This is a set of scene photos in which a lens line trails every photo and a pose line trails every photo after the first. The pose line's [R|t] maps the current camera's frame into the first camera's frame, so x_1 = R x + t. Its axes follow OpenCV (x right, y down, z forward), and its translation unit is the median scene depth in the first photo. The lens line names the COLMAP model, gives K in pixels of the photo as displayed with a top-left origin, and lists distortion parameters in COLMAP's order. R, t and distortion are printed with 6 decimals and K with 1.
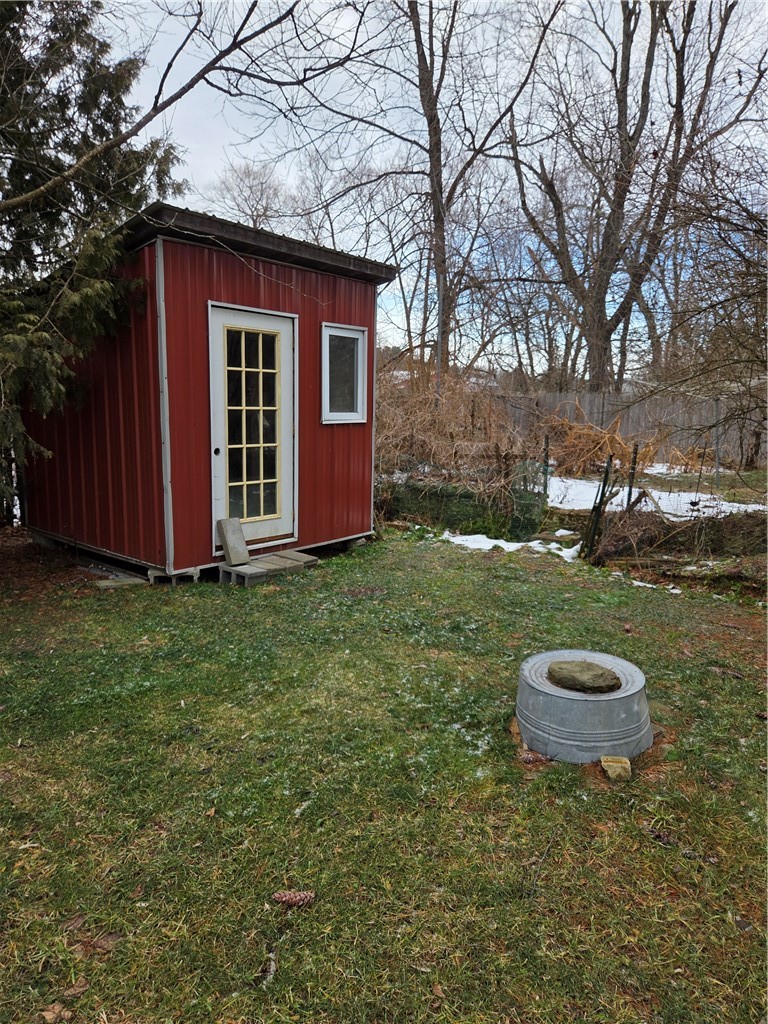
lens RADIAL K [[694.2, 0, 379.3], [0, 694.2, 509.4], [0, 0, 1]] dist [0.041668, -0.007884]
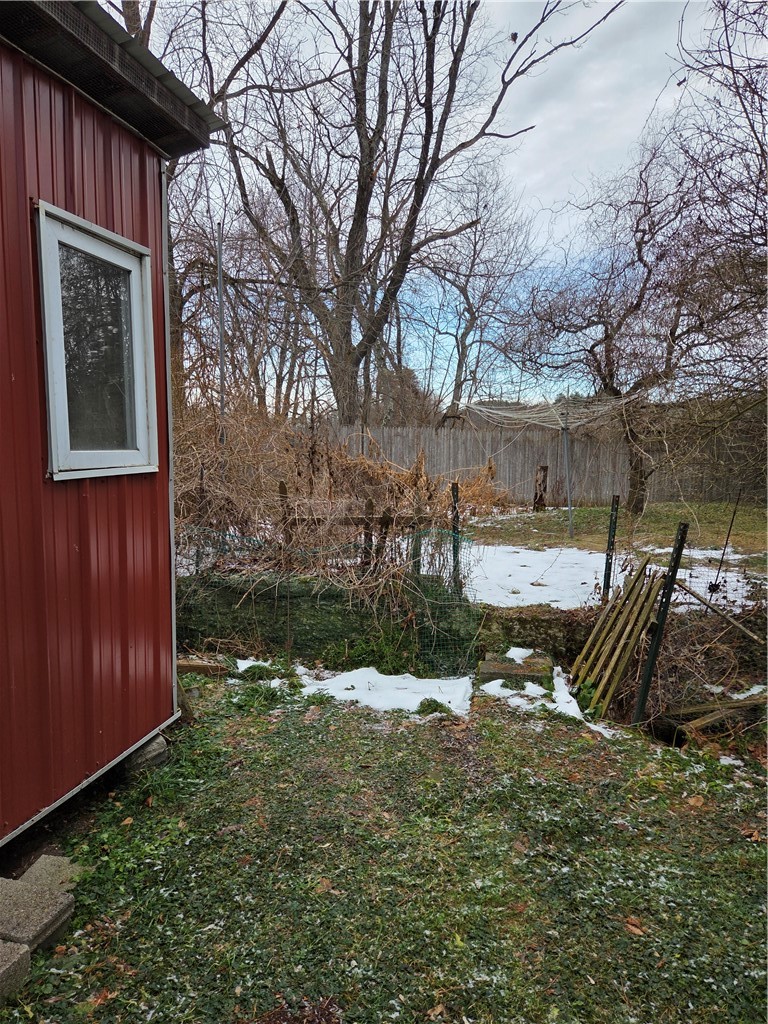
lens RADIAL K [[694.2, 0, 373.3], [0, 694.2, 512.4], [0, 0, 1]] dist [0.041668, -0.007884]
pose [[0.910848, -0.054700, 0.409100, -0.068263], [0.073225, 0.996872, -0.029743, -0.070307], [-0.406194, 0.057048, 0.912005, 0.502206]]
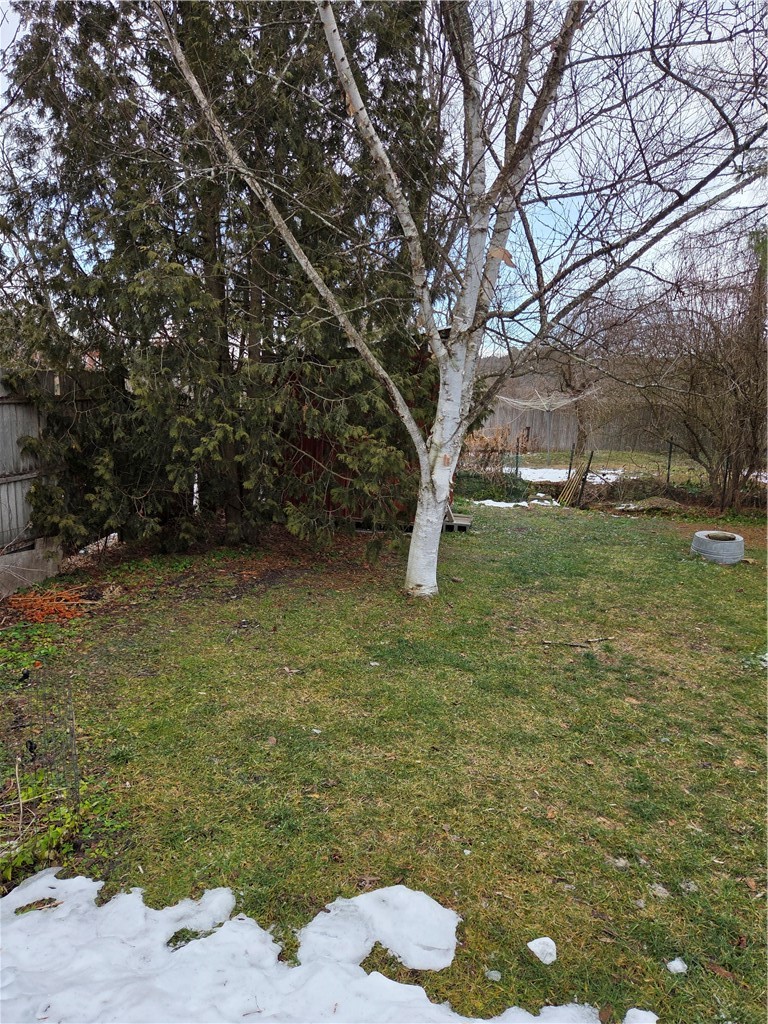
lens RADIAL K [[694.2, 0, 385.2], [0, 694.2, 512.0], [0, 0, 1]] dist [0.041668, -0.007884]
pose [[0.873773, -0.068871, 0.481433, -0.876794], [0.051364, 0.997454, 0.049468, -0.028887], [-0.483614, -0.018496, 0.875086, -0.318666]]
